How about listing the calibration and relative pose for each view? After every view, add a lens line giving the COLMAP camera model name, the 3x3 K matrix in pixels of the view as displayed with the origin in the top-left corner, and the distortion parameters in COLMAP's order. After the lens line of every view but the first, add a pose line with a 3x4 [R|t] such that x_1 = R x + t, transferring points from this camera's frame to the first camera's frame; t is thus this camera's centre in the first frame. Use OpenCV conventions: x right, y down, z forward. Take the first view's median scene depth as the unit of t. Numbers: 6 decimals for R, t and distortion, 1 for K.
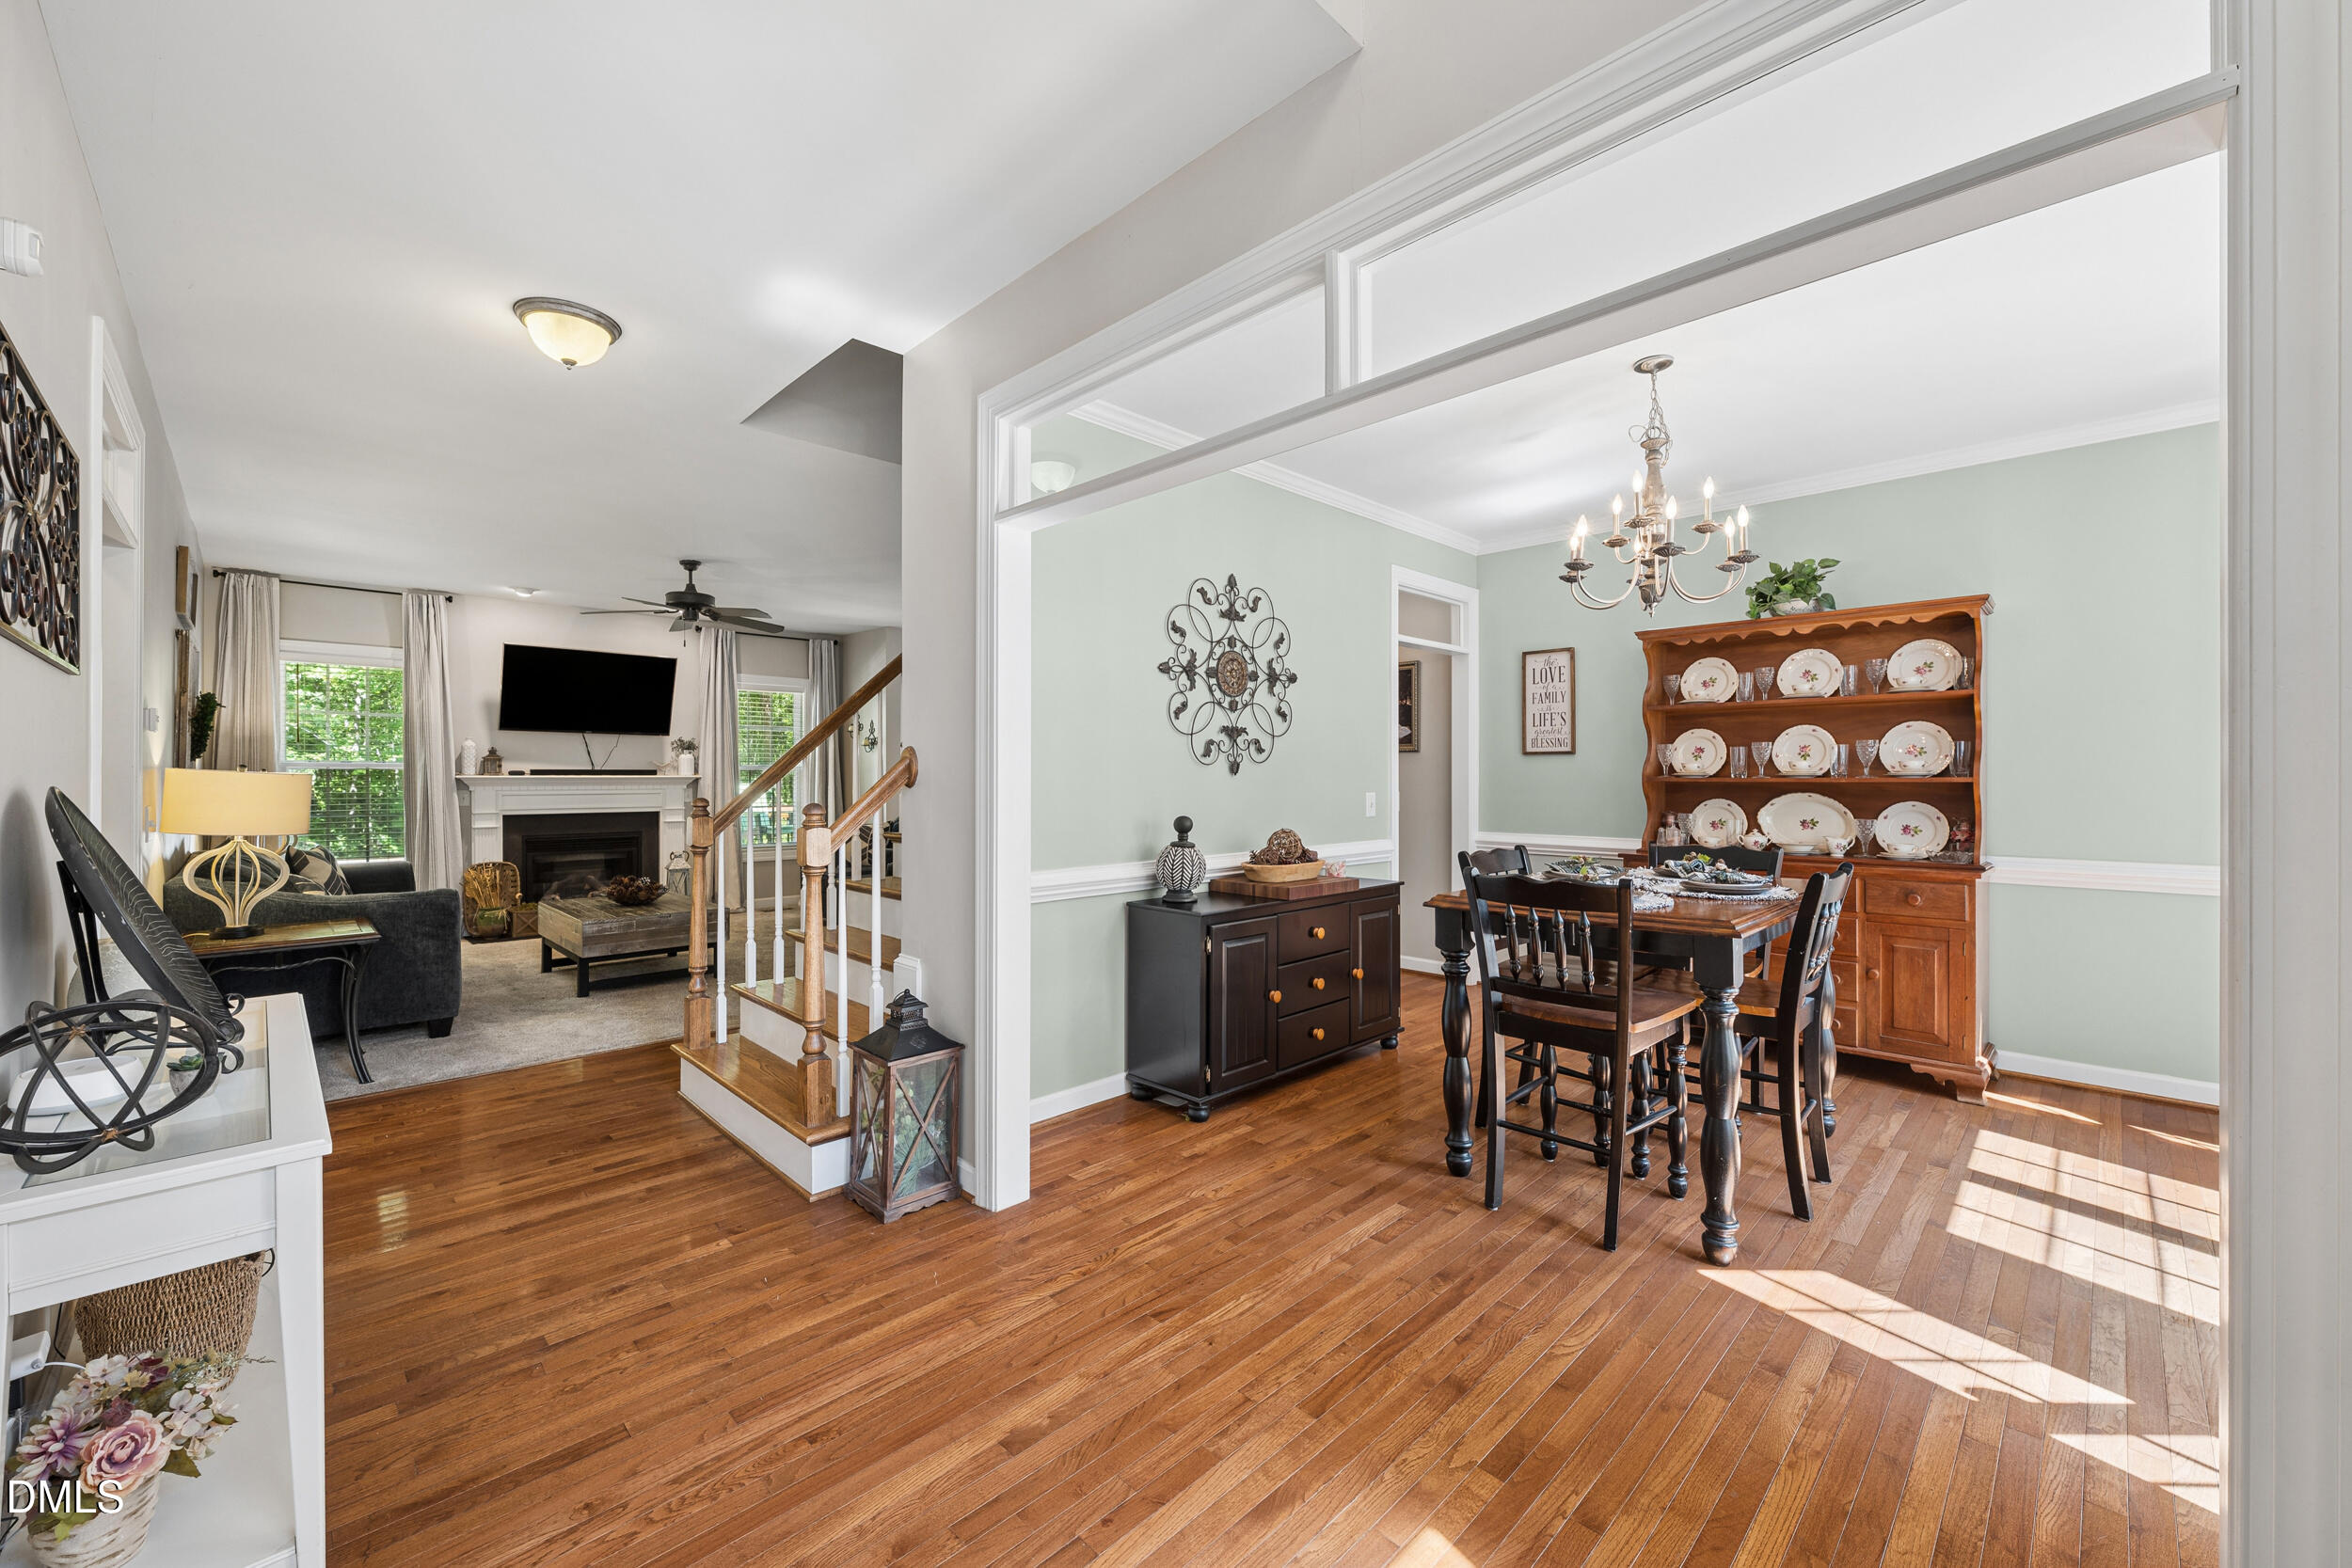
lens RADIAL K [[930.8, 0, 1180.5], [0, 930.8, 781.3], [0, 0, 1]] dist [-0.001301, 0.000671]
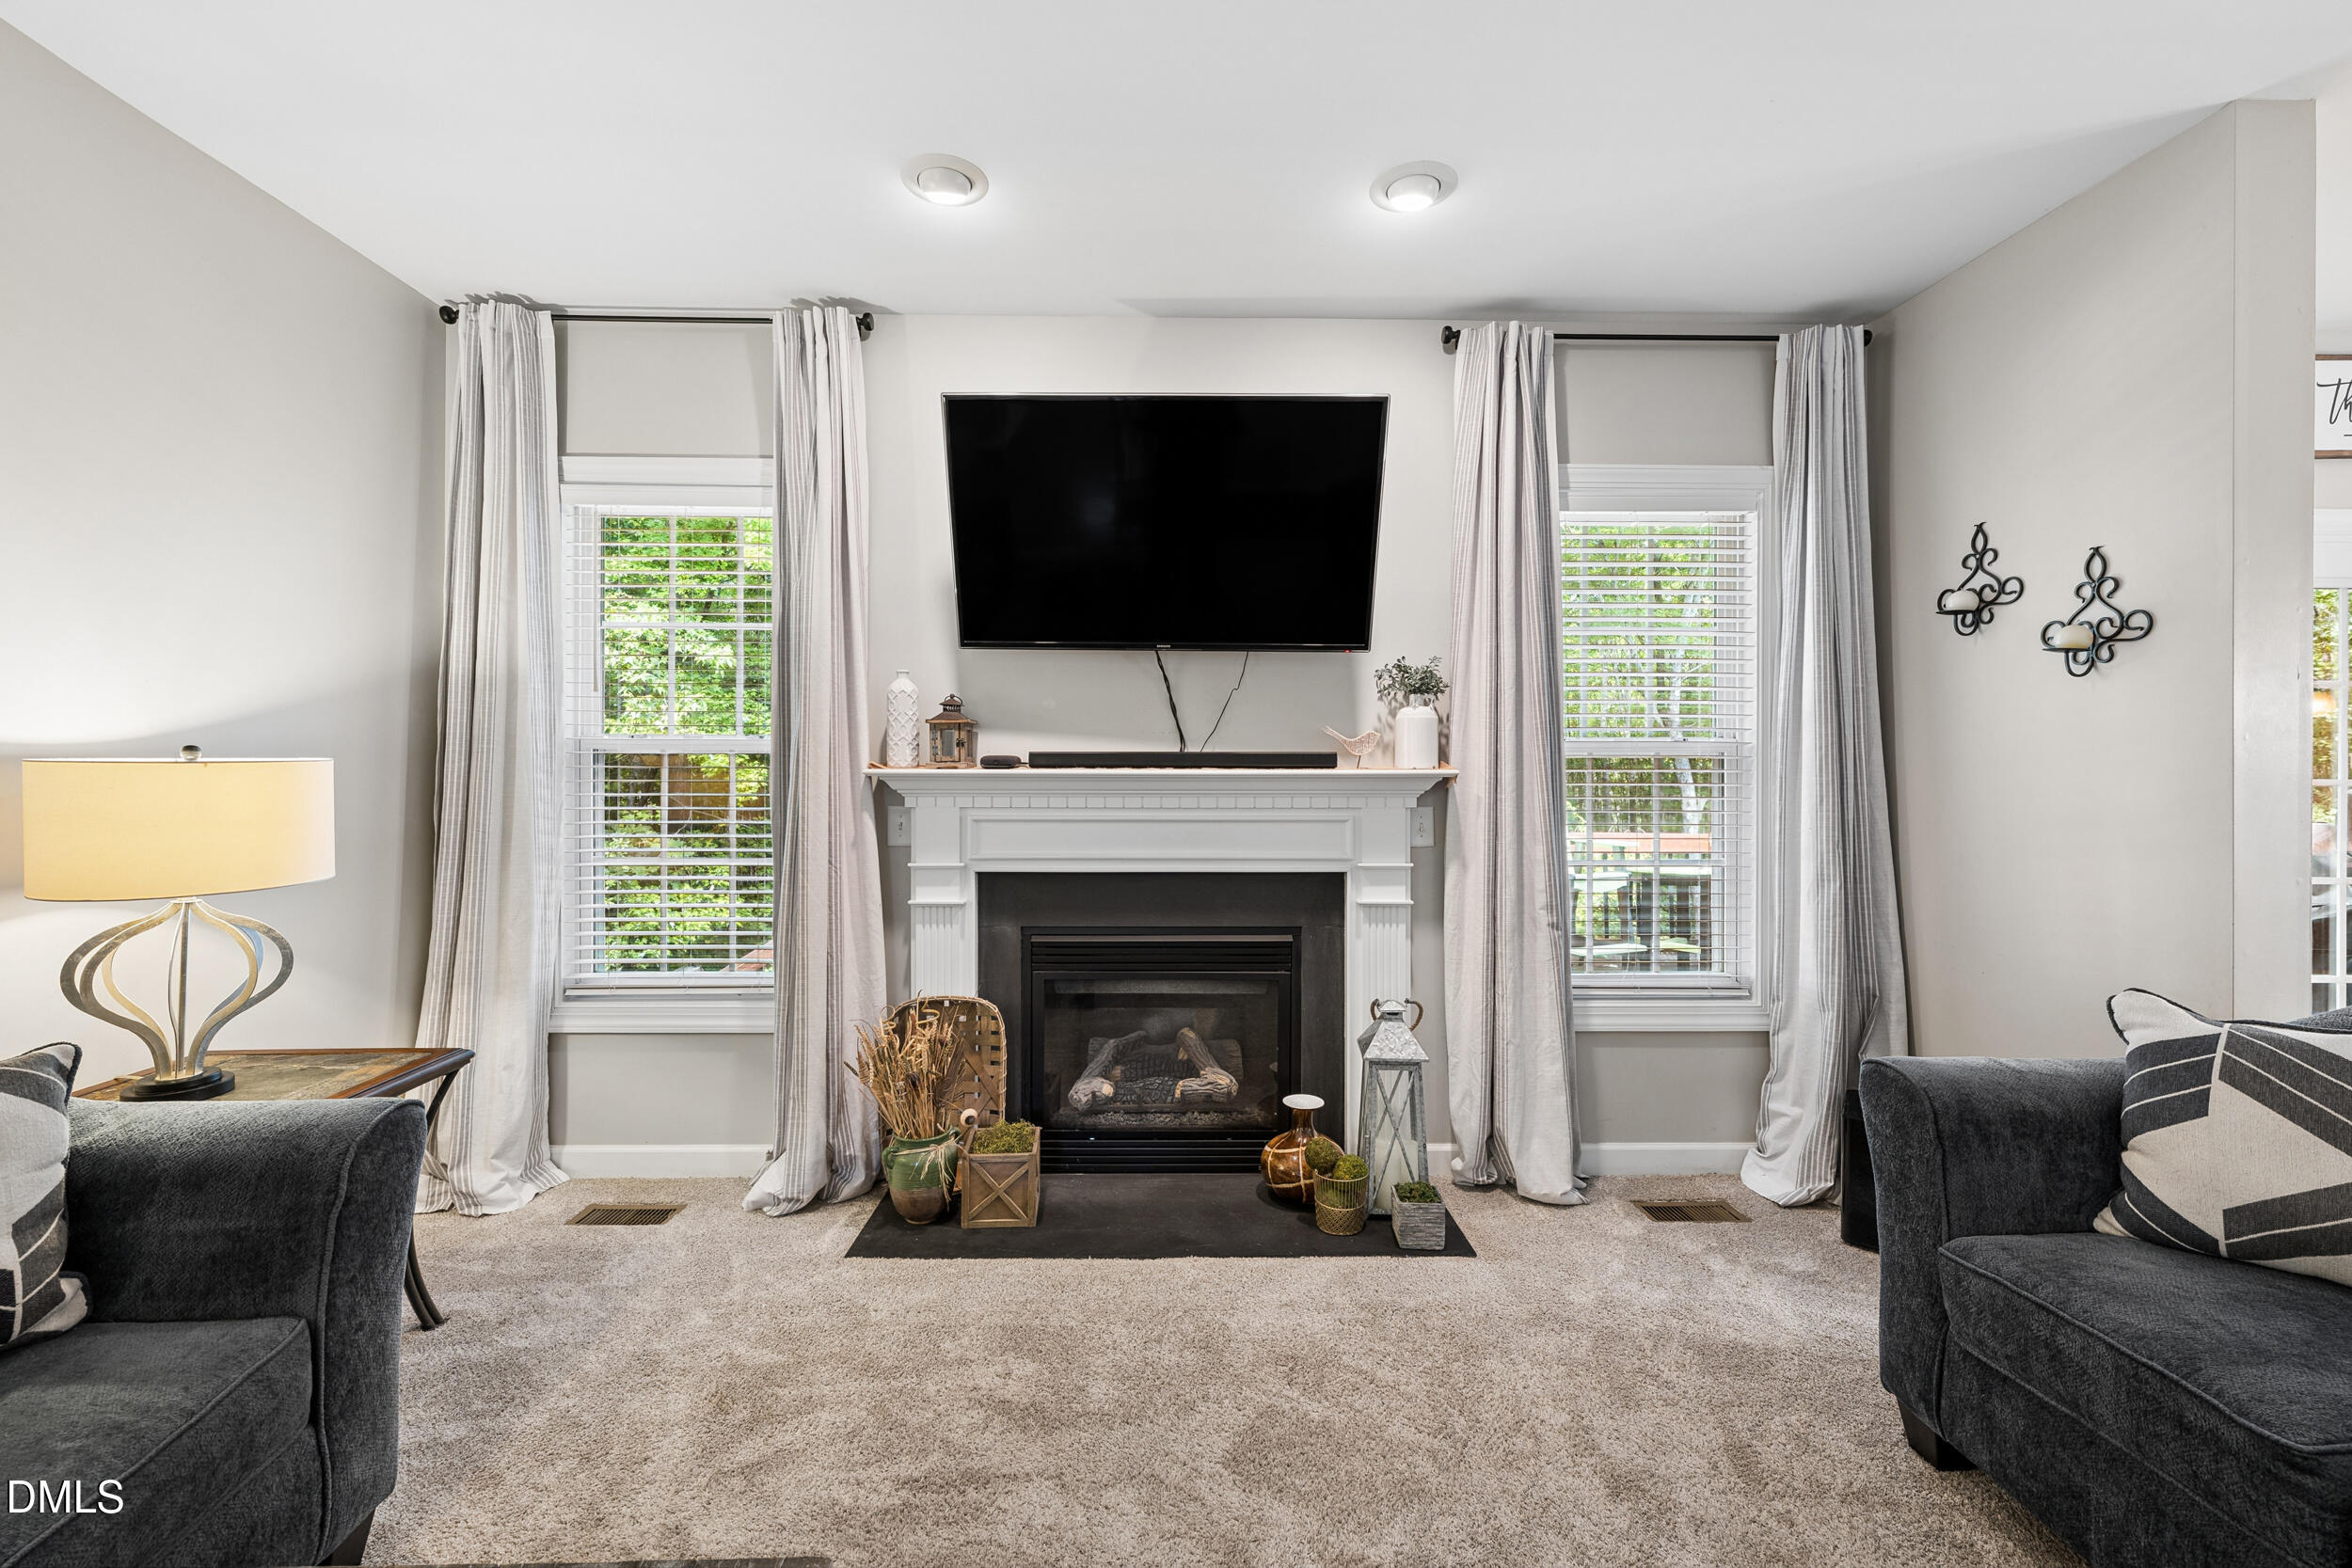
lens RADIAL K [[930.8, 0, 1170.4], [0, 930.8, 773.0], [0, 0, 1]] dist [-0.001301, 0.000671]
pose [[0.724582, -0.000355, -0.689189, -0.409879], [-0.004966, 0.999971, -0.005735, -0.002852], [0.689171, 0.007578, 0.724559, 0.783686]]
